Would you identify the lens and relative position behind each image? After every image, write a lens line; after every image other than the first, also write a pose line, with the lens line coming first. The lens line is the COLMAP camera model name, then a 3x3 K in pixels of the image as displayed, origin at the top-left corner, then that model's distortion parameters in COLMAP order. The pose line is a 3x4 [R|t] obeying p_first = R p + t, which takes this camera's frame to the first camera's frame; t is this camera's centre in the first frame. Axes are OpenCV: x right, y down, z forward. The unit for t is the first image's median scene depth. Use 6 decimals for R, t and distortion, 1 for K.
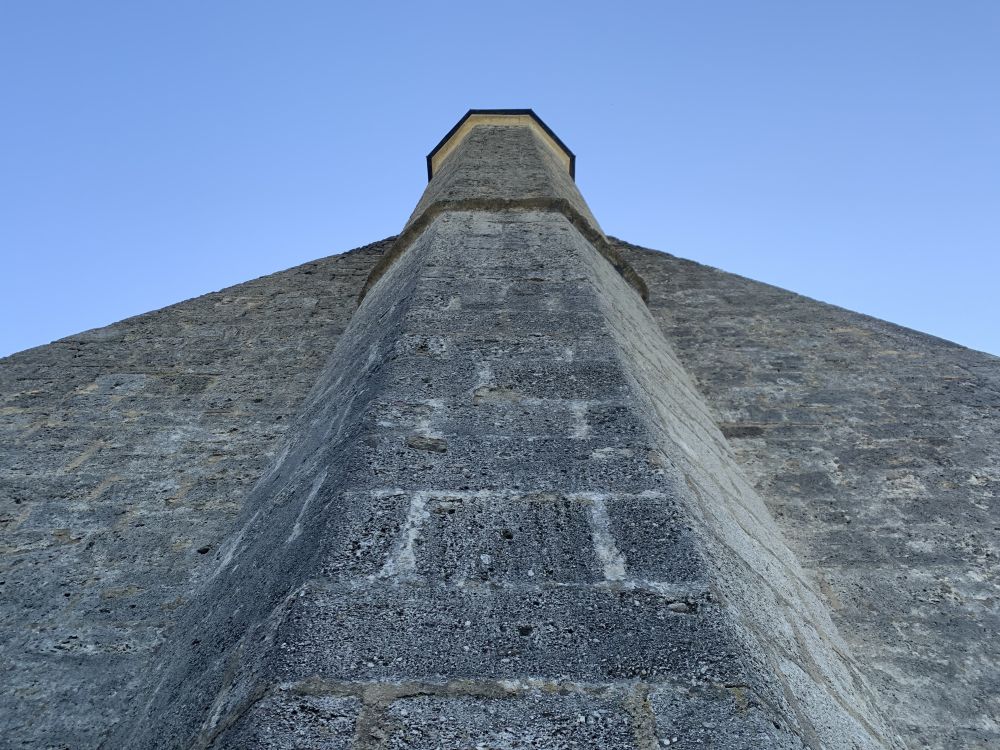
lens RADIAL K [[757.2, 0, 503.2], [0, 757.2, 375.9], [0, 0, 1]] dist [0.022818, -0.027419]
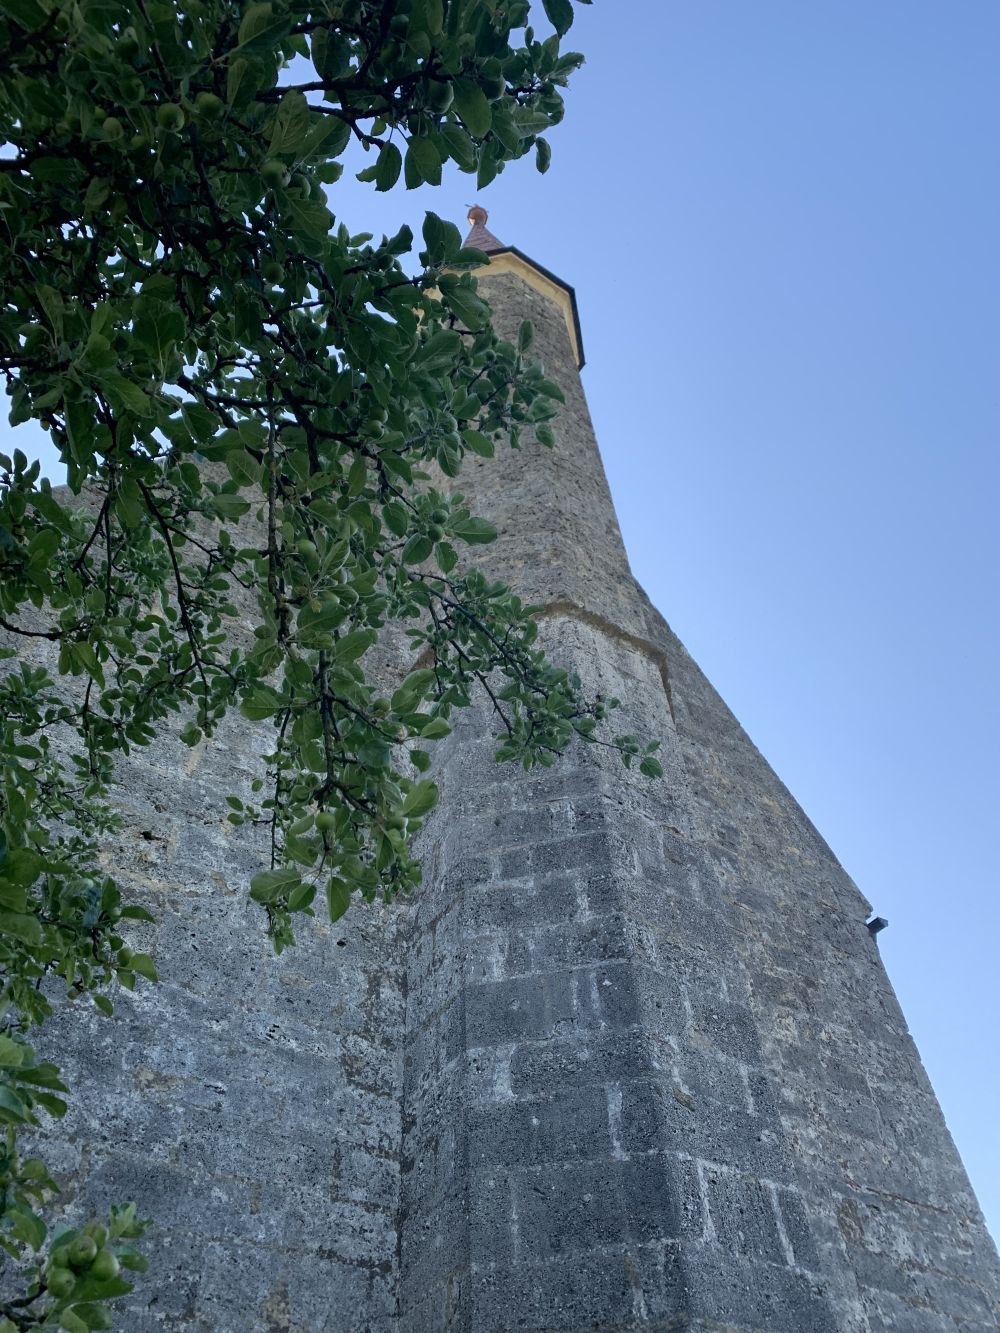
lens RADIAL K [[1009.3, 0, 494.0], [0, 1009.3, 660.6], [0, 0, 1]] dist [0.022818, -0.027419]
pose [[0.825570, 0.409711, 0.388035, -0.643714], [-0.500064, 0.849803, 0.166646, -0.334328], [-0.261477, -0.331620, 0.906454, -0.202186]]
